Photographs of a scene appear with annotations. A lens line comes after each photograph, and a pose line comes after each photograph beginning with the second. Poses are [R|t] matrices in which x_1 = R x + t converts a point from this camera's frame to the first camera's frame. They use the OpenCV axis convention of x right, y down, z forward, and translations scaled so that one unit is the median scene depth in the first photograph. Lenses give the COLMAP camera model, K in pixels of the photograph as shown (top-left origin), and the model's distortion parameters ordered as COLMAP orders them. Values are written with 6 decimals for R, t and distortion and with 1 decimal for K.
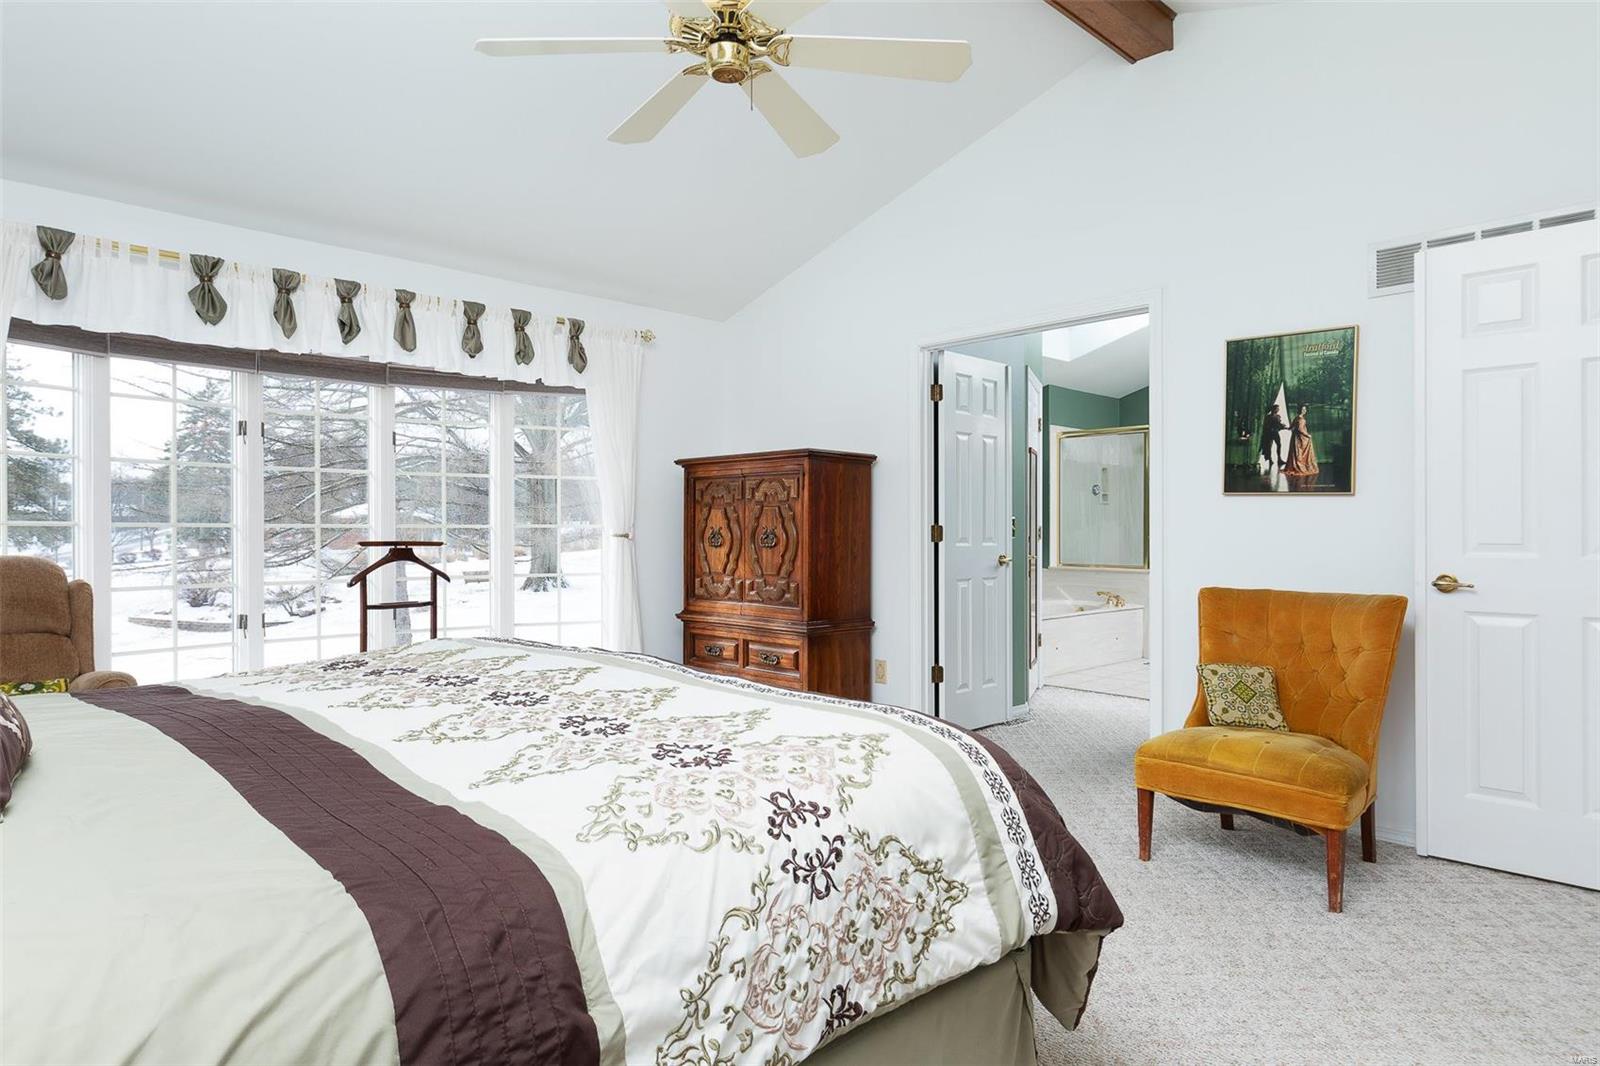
lens RADIAL K [[935.9, 0, 800.1], [0, 935.9, 533.1], [0, 0, 1]] dist [0.005117, 0.001122]
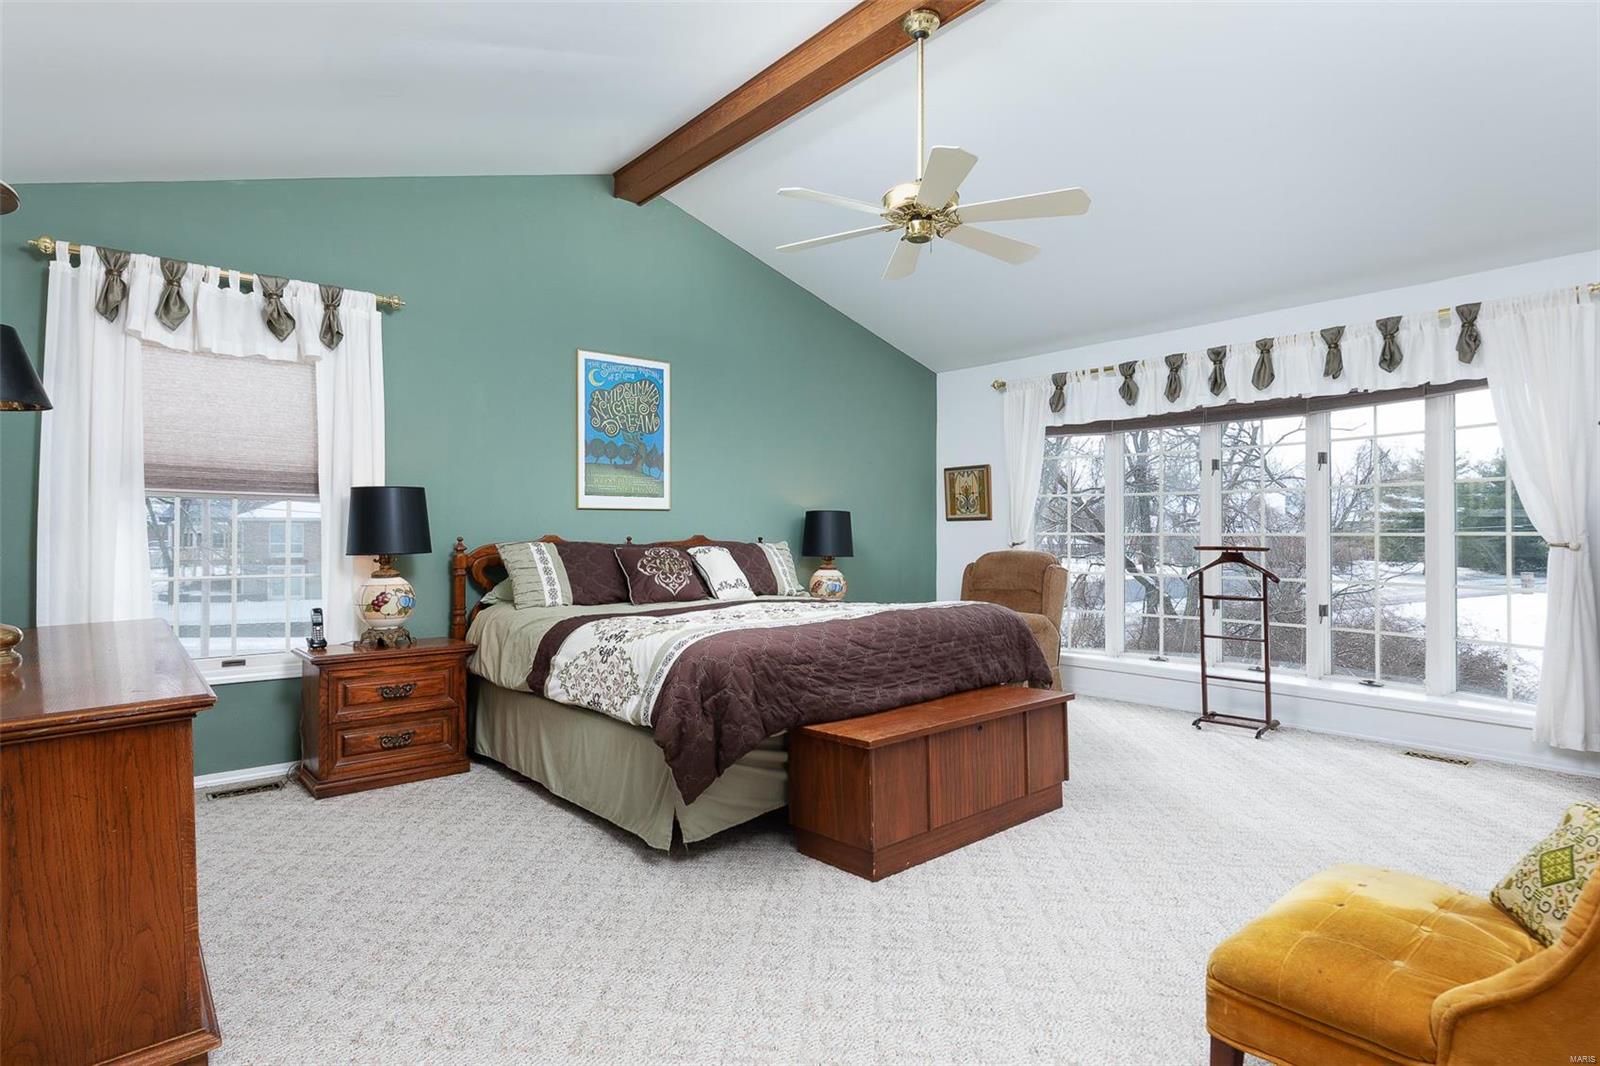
lens RADIAL K [[833.4, 0, 799.4], [0, 833.4, 526.7], [0, 0, 1]] dist [0.000618, -0.000466]
pose [[-0.046142, -0.014760, -0.998826, 0.703351], [-0.006187, 0.999876, -0.014489, 0.001248], [0.998916, 0.005512, -0.046228, 0.473844]]
